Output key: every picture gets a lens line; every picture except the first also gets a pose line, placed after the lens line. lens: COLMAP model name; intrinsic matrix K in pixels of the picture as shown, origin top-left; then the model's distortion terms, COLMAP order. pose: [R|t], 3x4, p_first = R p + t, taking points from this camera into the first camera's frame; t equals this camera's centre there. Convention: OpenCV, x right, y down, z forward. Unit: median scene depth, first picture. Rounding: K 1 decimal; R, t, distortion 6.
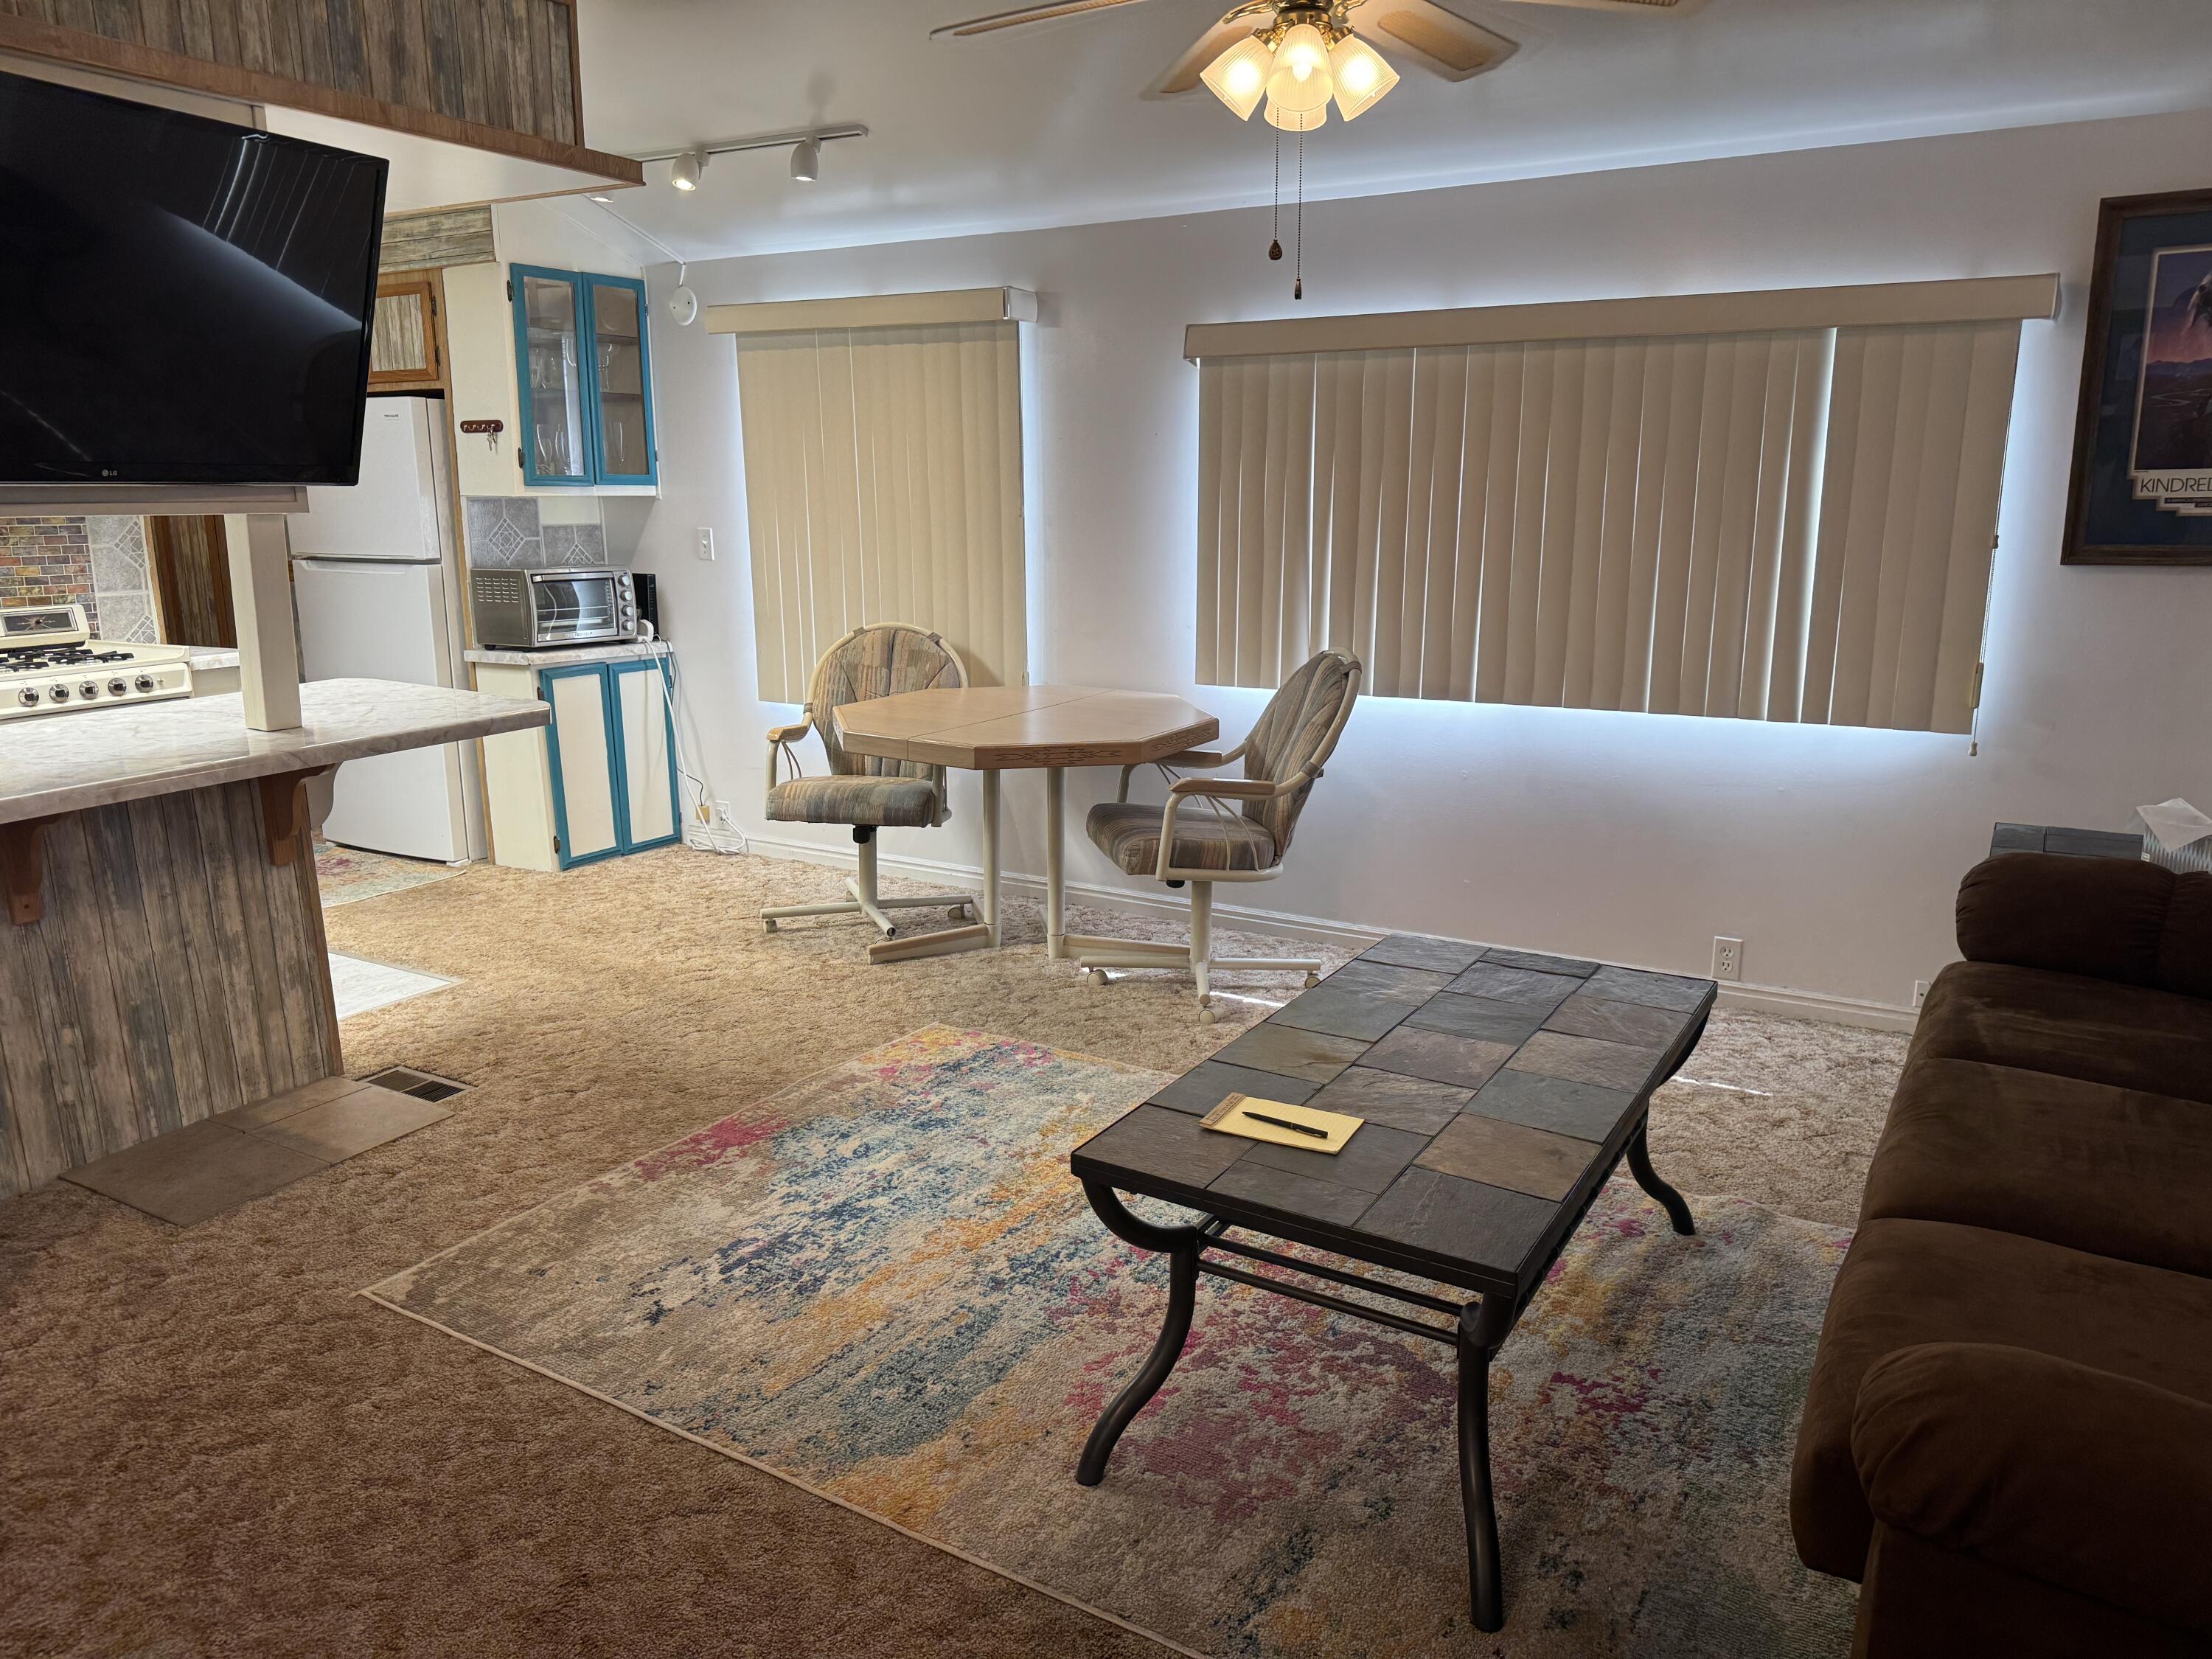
lens RADIAL K [[1556.5, 0, 1107.3], [0, 1556.5, 834.1], [0, 0, 1]] dist [0.087135, -0.127893]
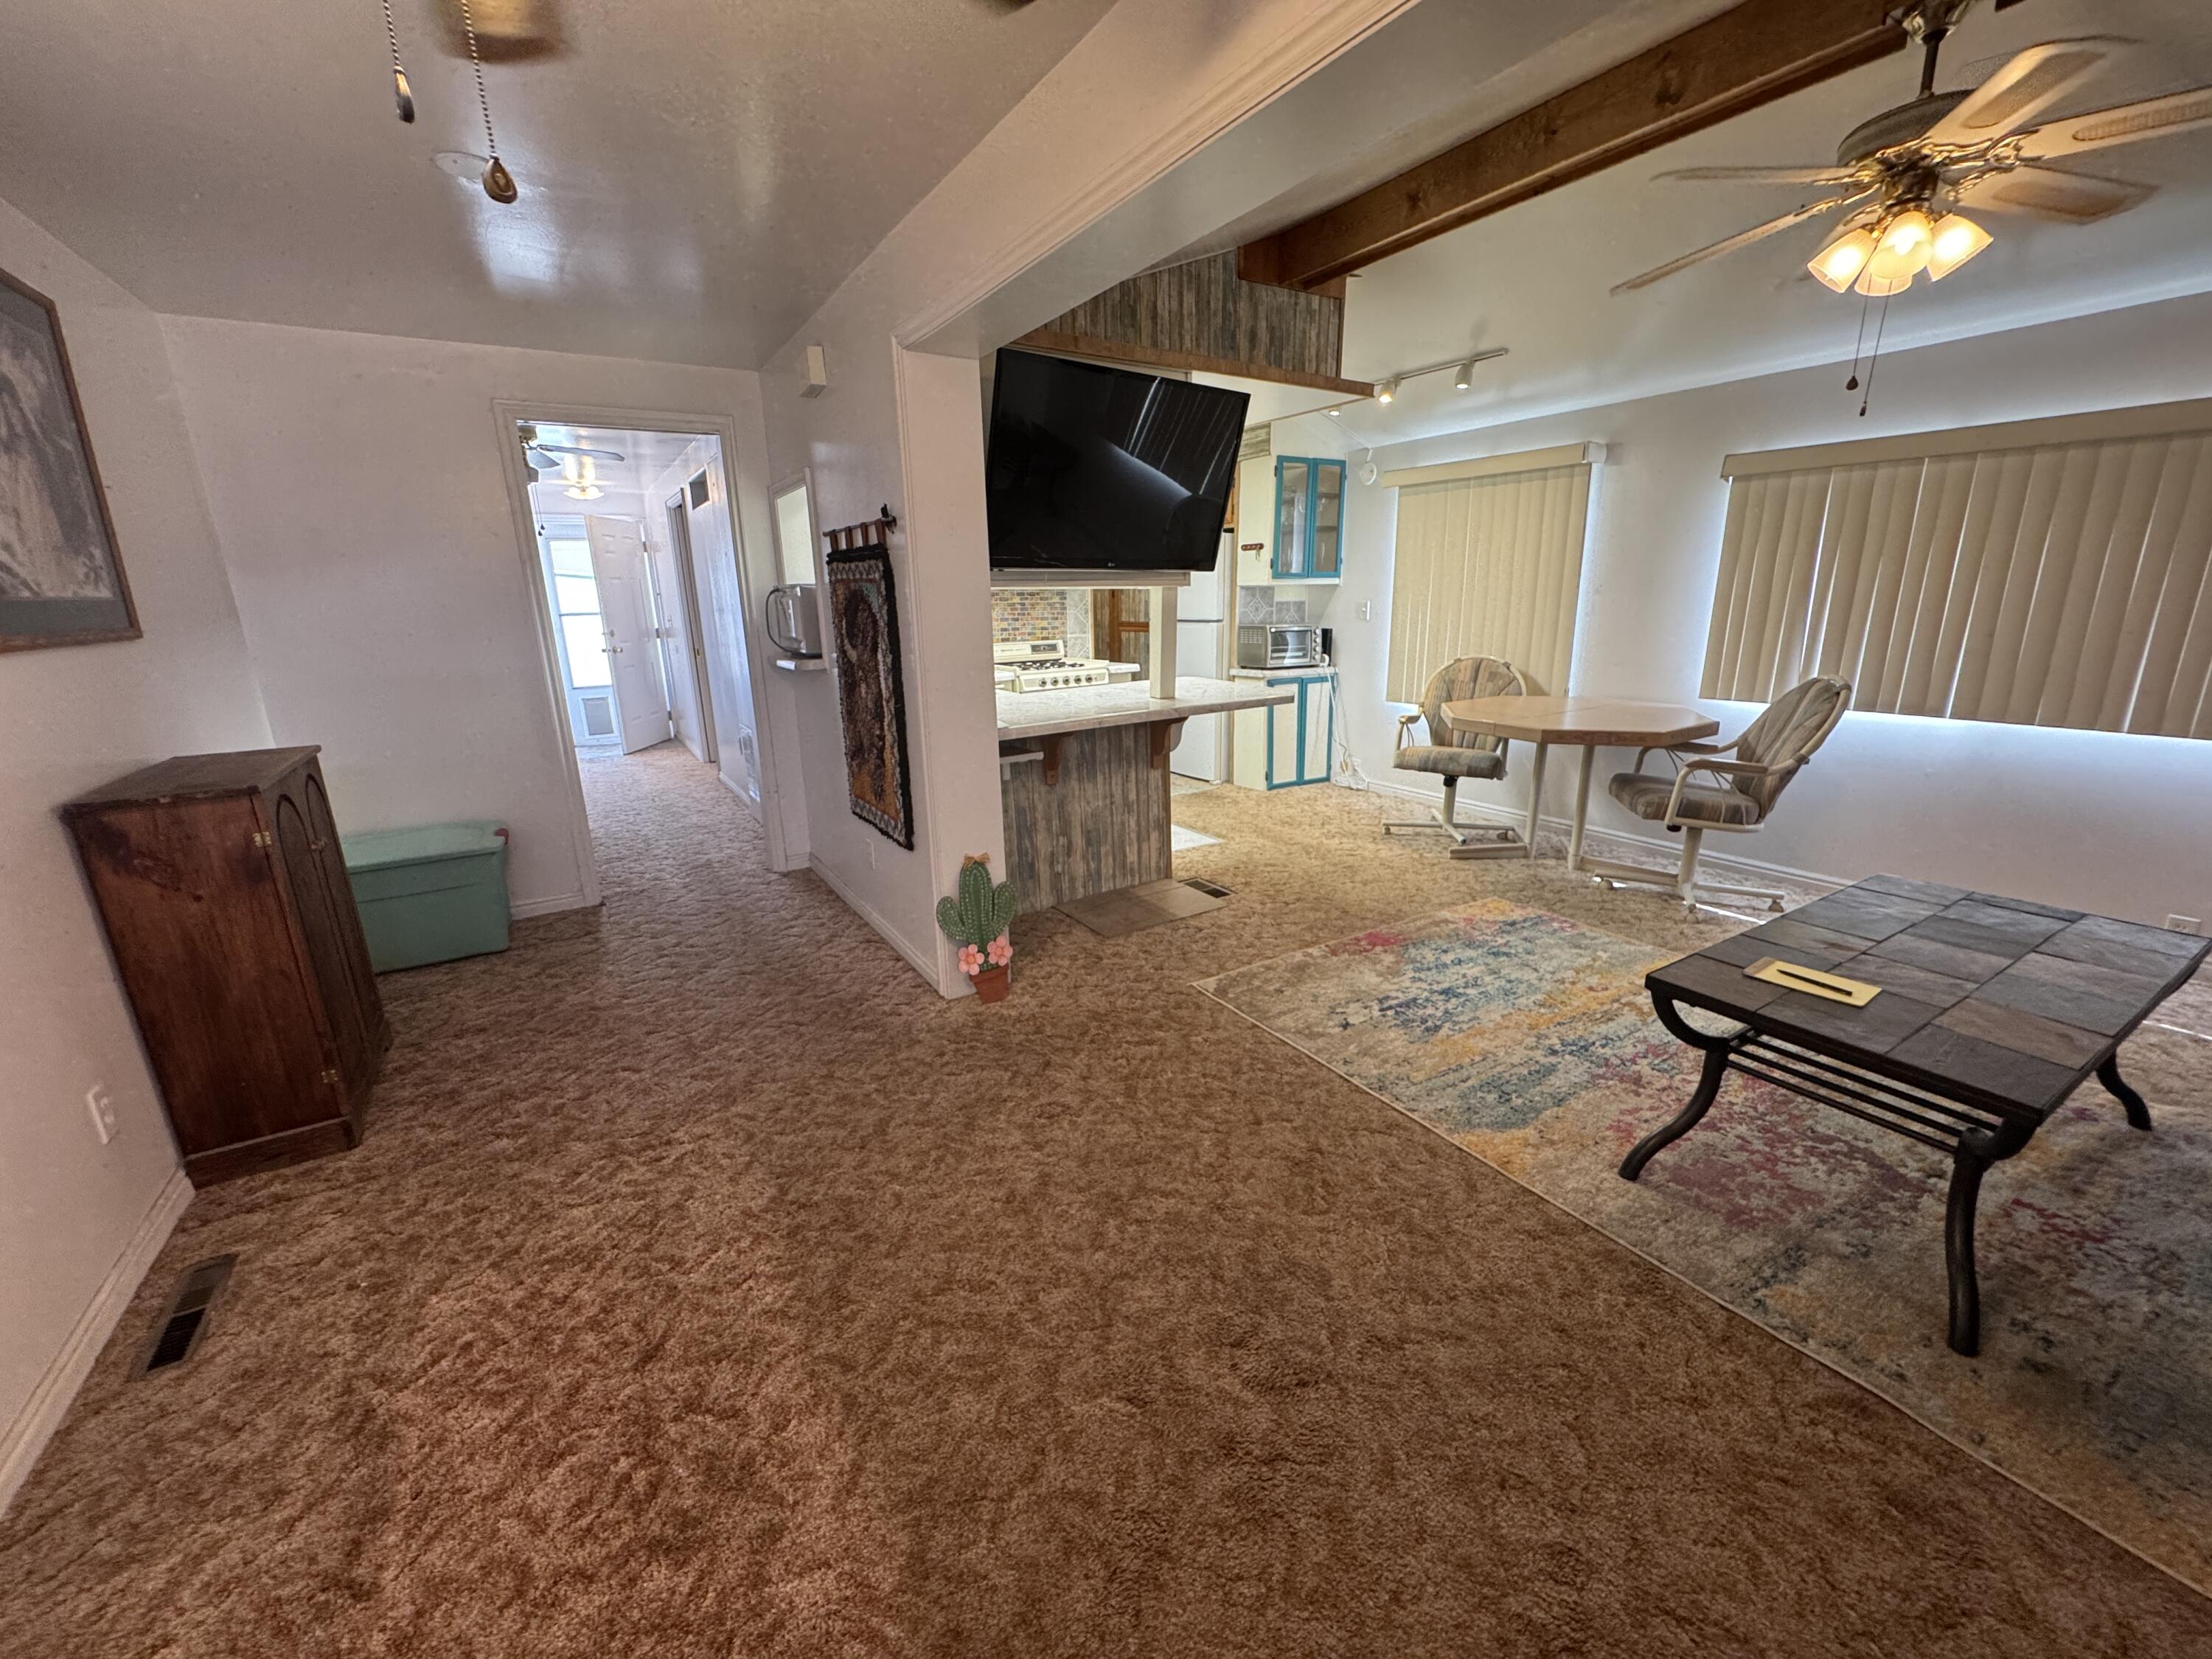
lens RADIAL K [[890.4, 0, 1106.1], [0, 890.4, 828.2], [0, 0, 1]] dist [-0.002352, 0.000300]
pose [[0.888392, 0.104422, -0.447052, -0.068022], [-0.085646, 0.994390, 0.062071, 0.028034], [0.451026, -0.016855, 0.892352, -0.022261]]
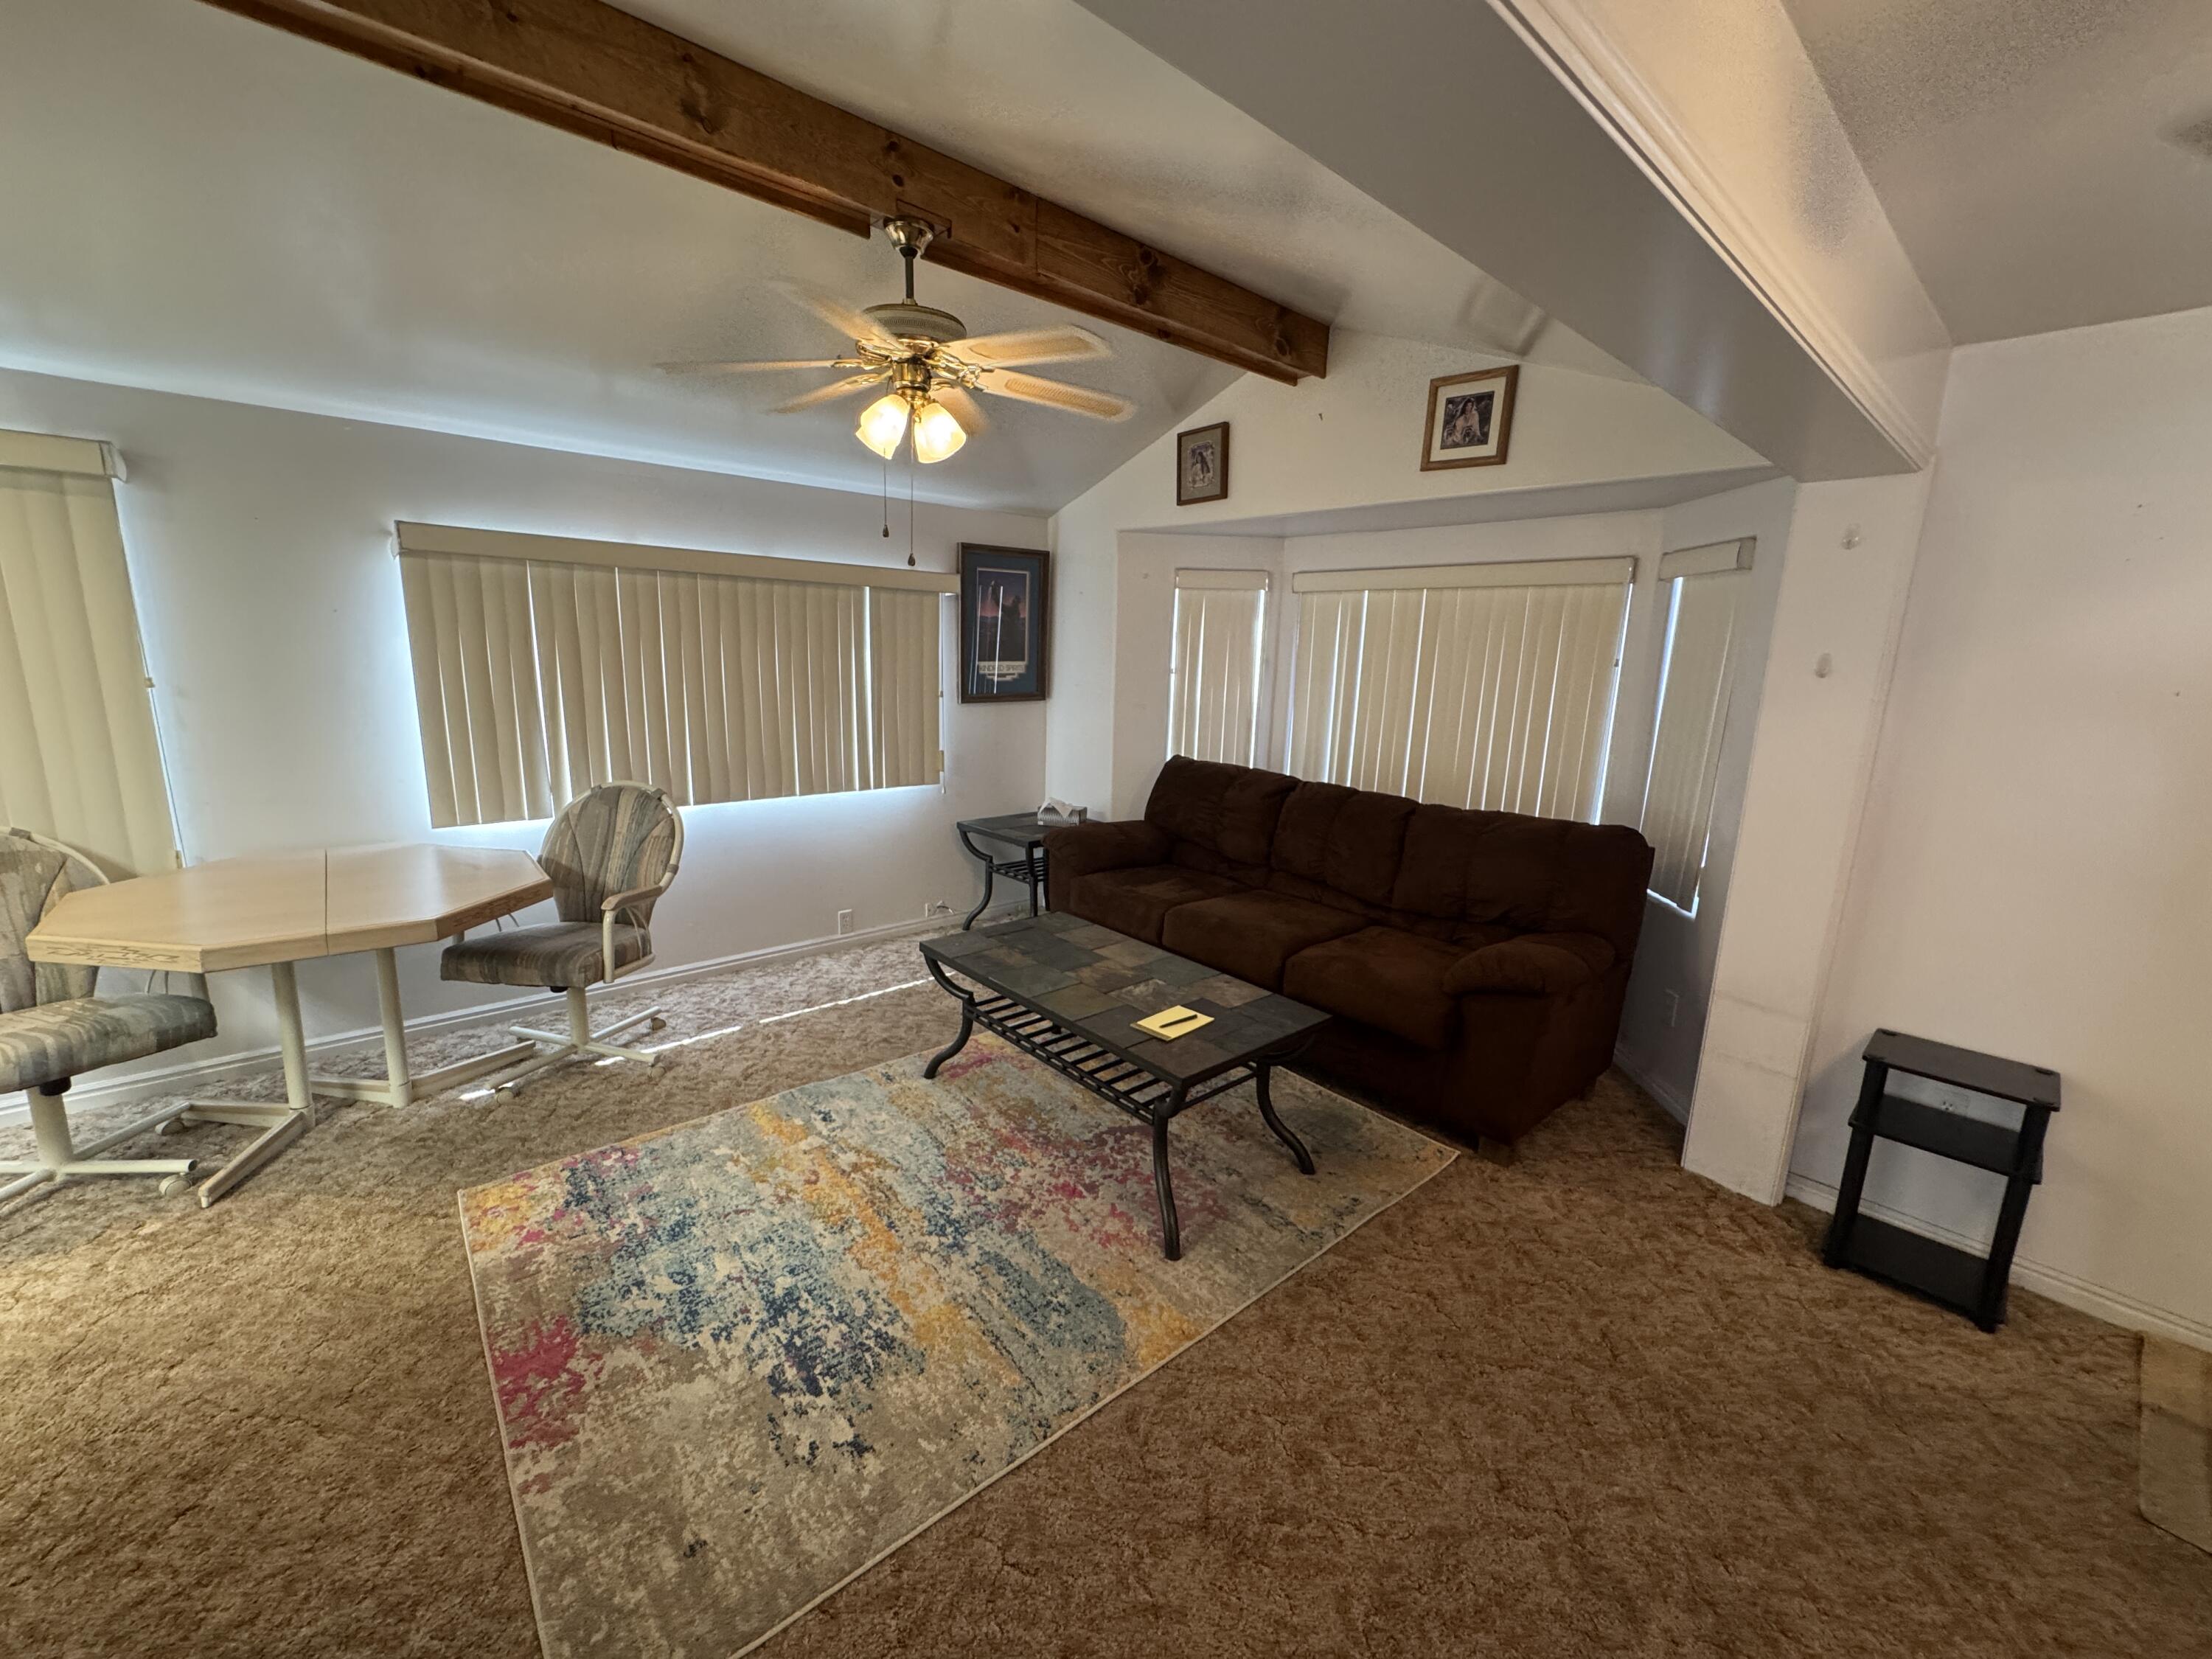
lens RADIAL K [[888.2, 0, 1106.6], [0, 888.2, 825.7], [0, 0, 1]] dist [0.001388, 0.000146]
pose [[0.300108, -0.175079, 0.937701, -0.519065], [0.179130, 0.975868, 0.124876, -0.116834], [-0.936935, 0.130494, 0.324227, 0.404132]]
